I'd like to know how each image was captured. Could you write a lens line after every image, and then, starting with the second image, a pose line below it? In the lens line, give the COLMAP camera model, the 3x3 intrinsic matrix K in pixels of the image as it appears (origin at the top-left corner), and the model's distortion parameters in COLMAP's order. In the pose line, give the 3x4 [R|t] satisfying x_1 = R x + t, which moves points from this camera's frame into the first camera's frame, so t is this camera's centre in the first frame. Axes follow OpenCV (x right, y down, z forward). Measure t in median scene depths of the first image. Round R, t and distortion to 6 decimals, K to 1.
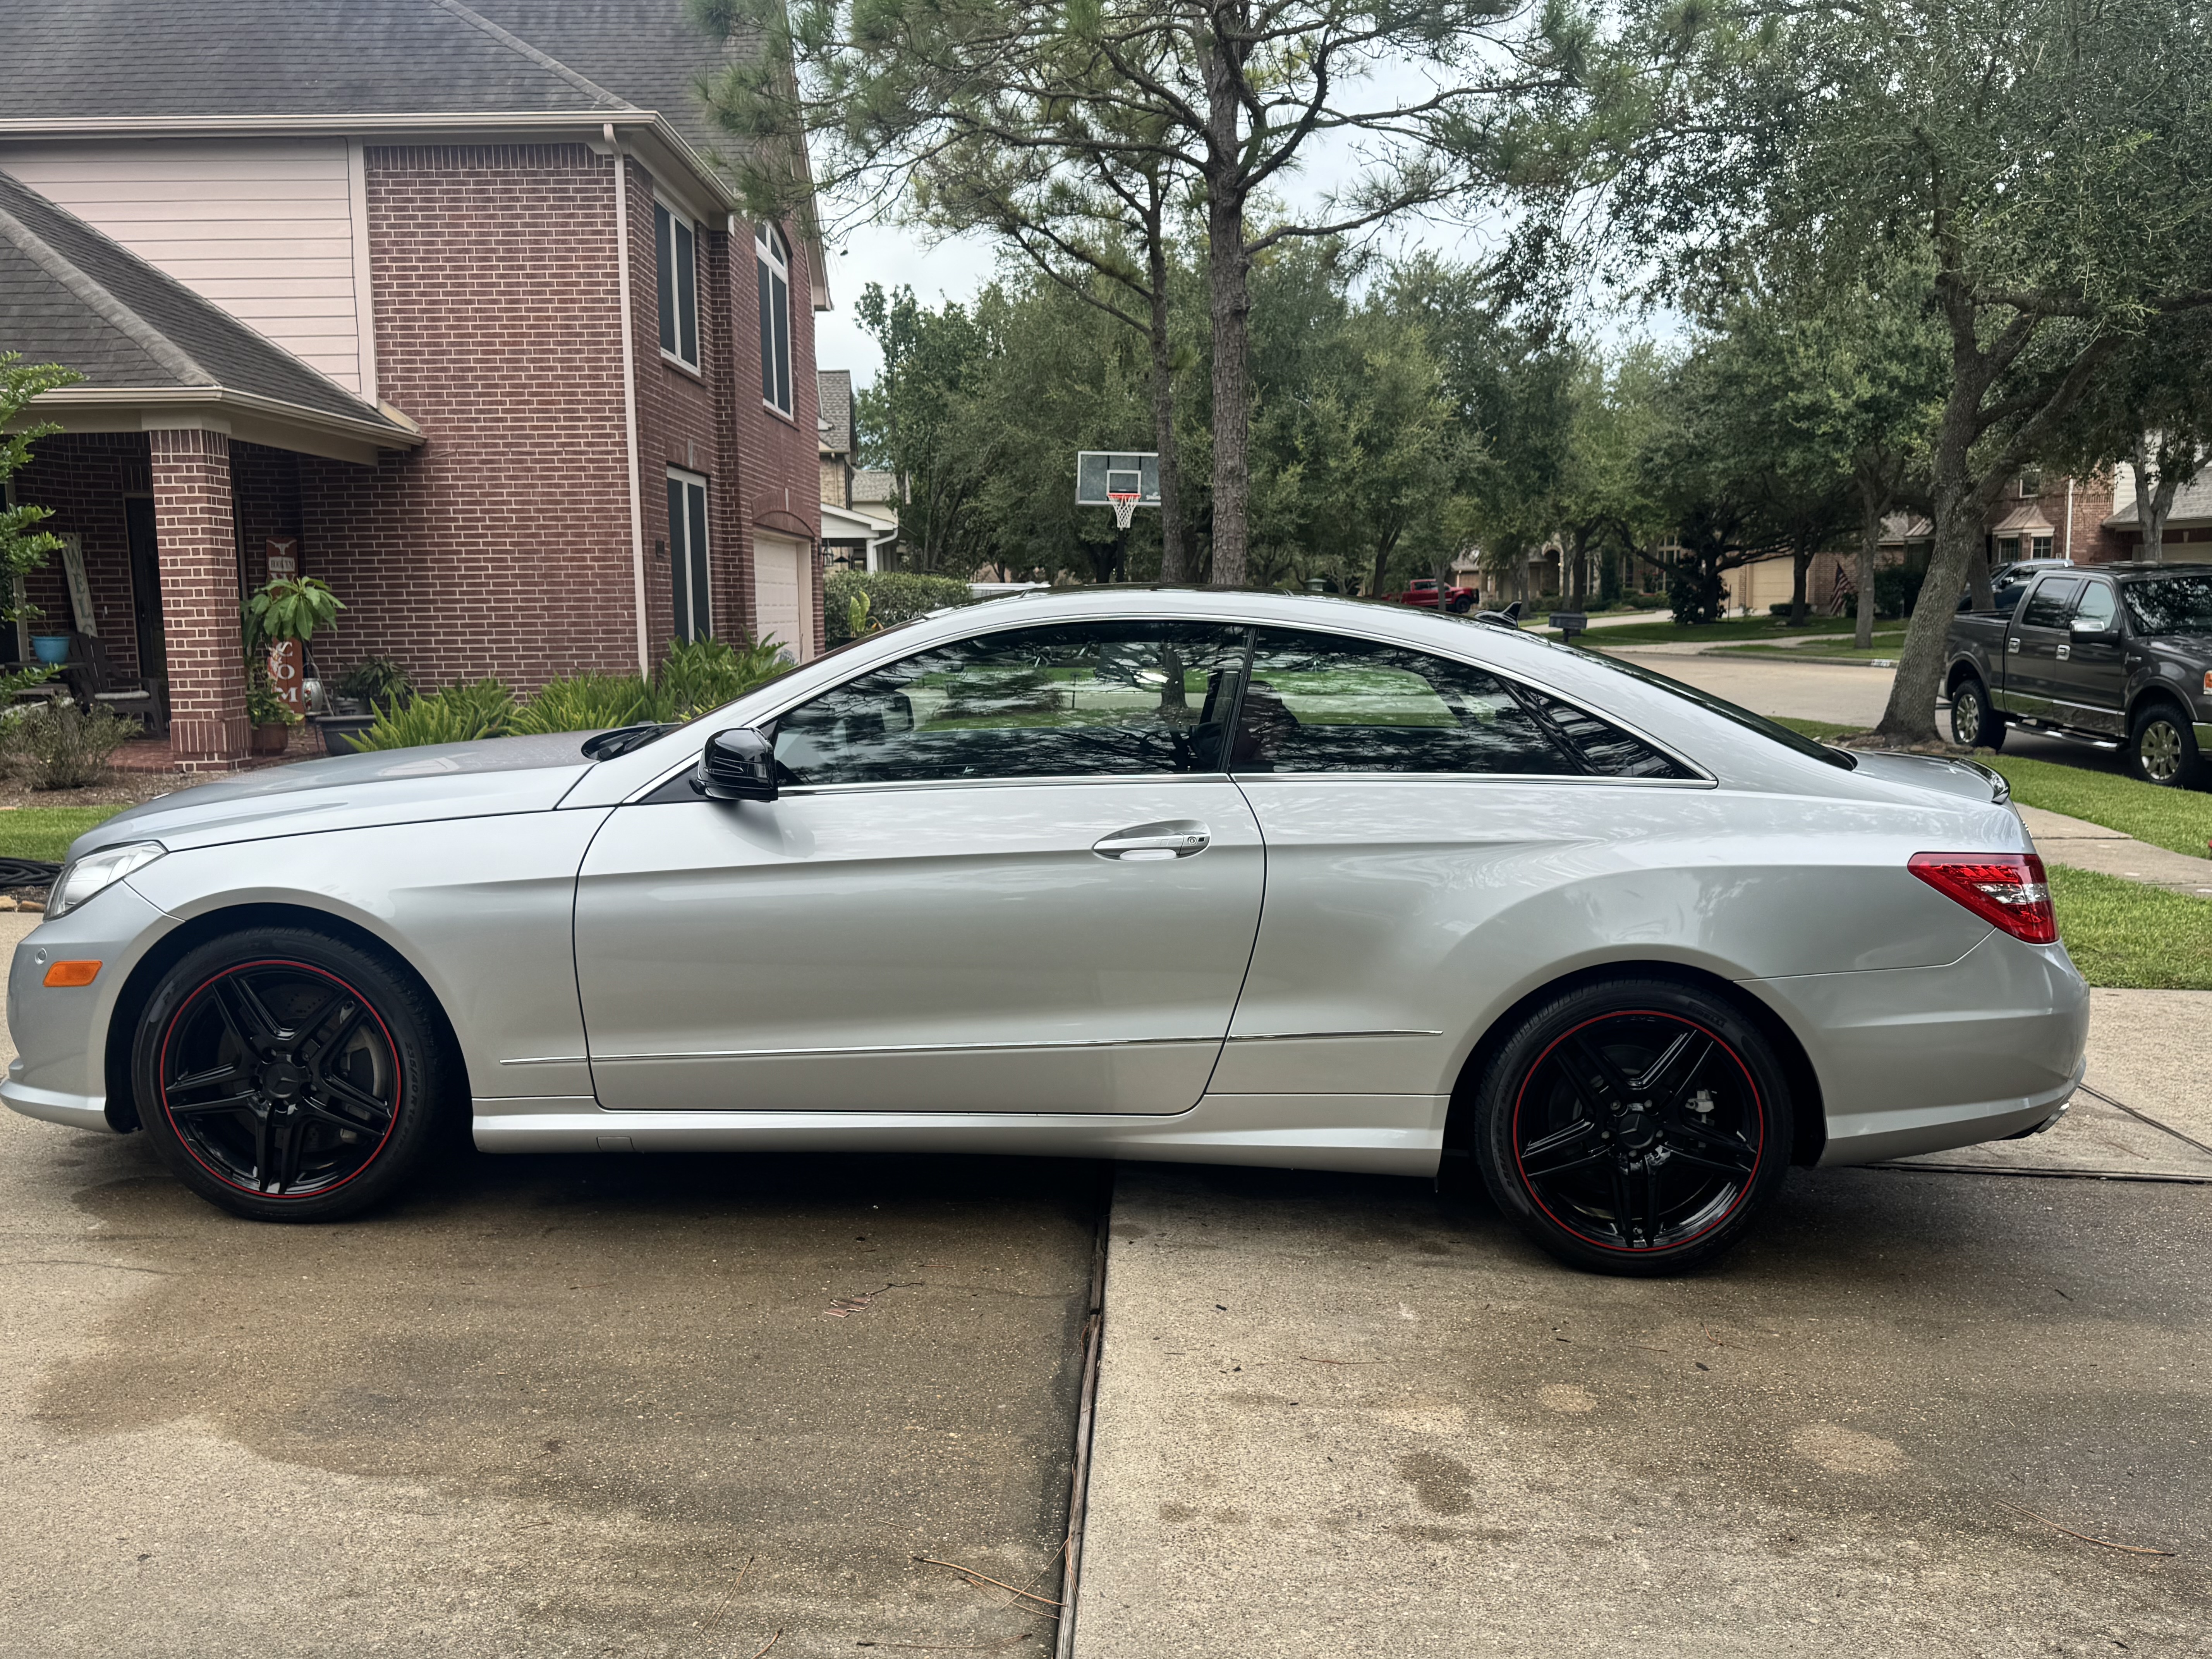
lens RADIAL K [[1904.8, 0, 1107.7], [0, 1904.8, 823.6], [0, 0, 1]] dist [0.012528, -0.014171]
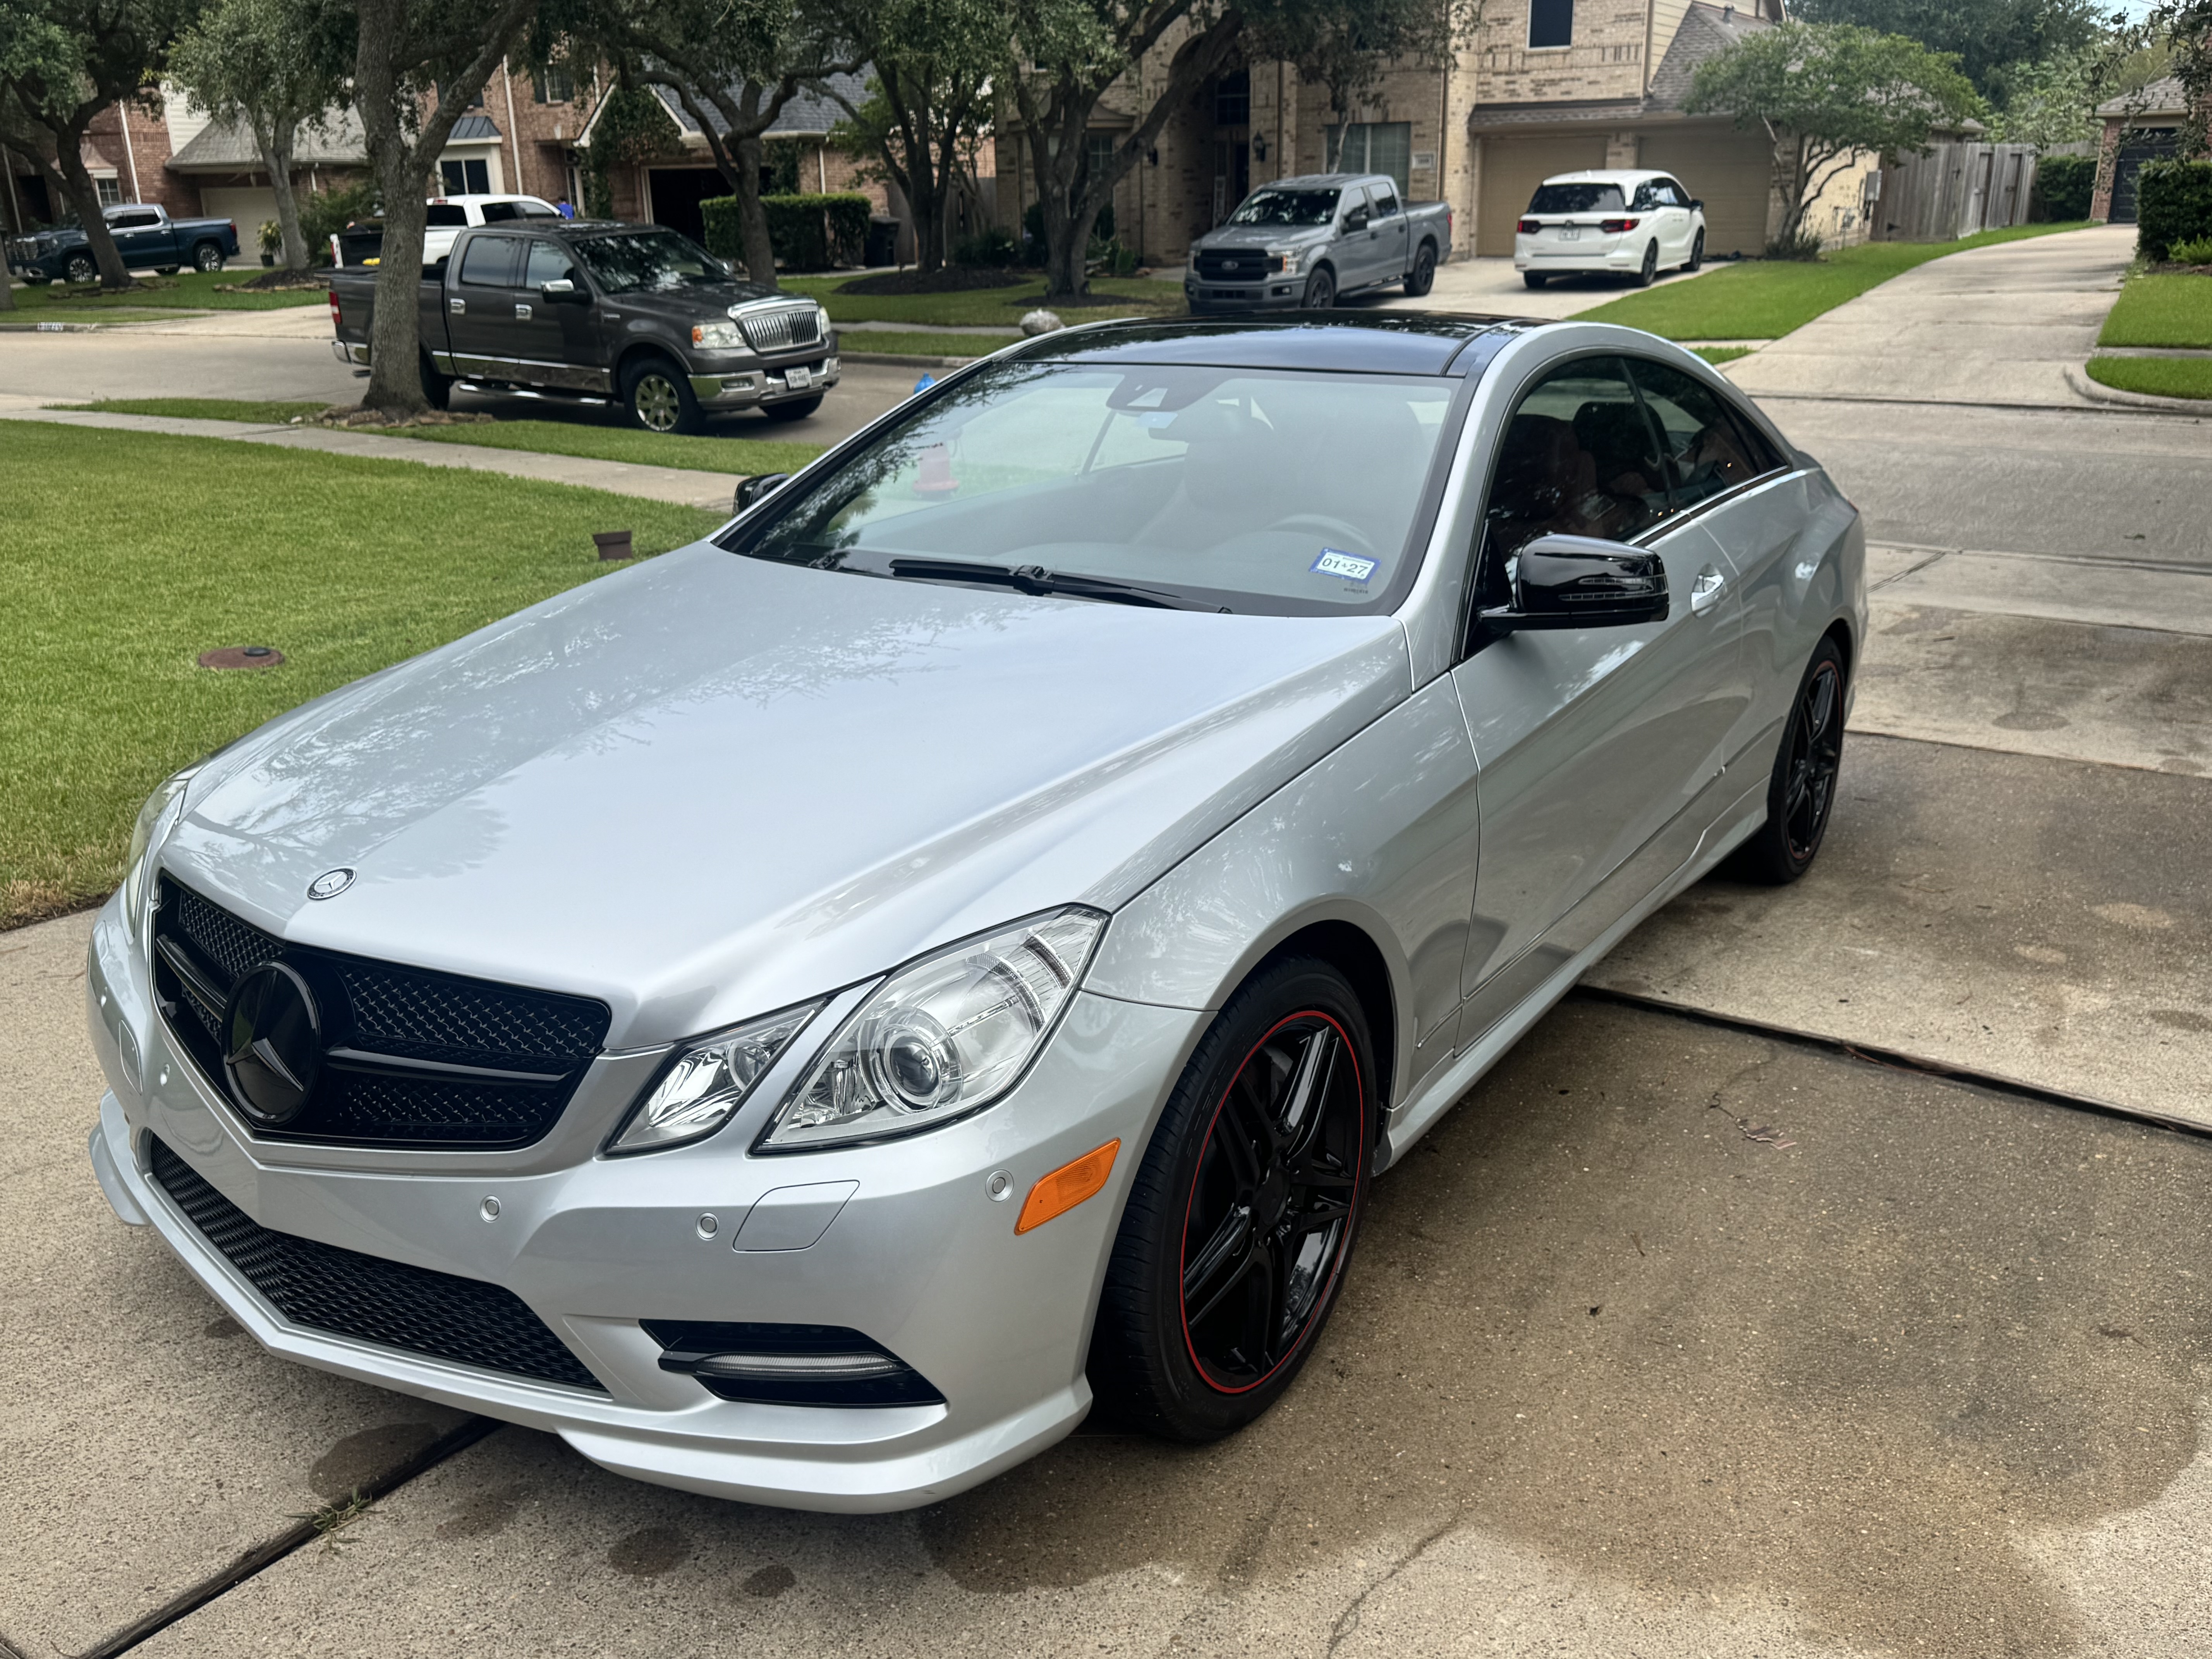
lens RADIAL K [[1904.8, 0, 1112.8], [0, 1904.8, 838.6], [0, 0, 1]] dist [0.012528, -0.014171]
pose [[0.505750, -0.268901, 0.819700, -0.273888], [0.110310, 0.962537, 0.247697, -0.040389], [-0.855598, -0.034852, 0.516466, 0.213174]]
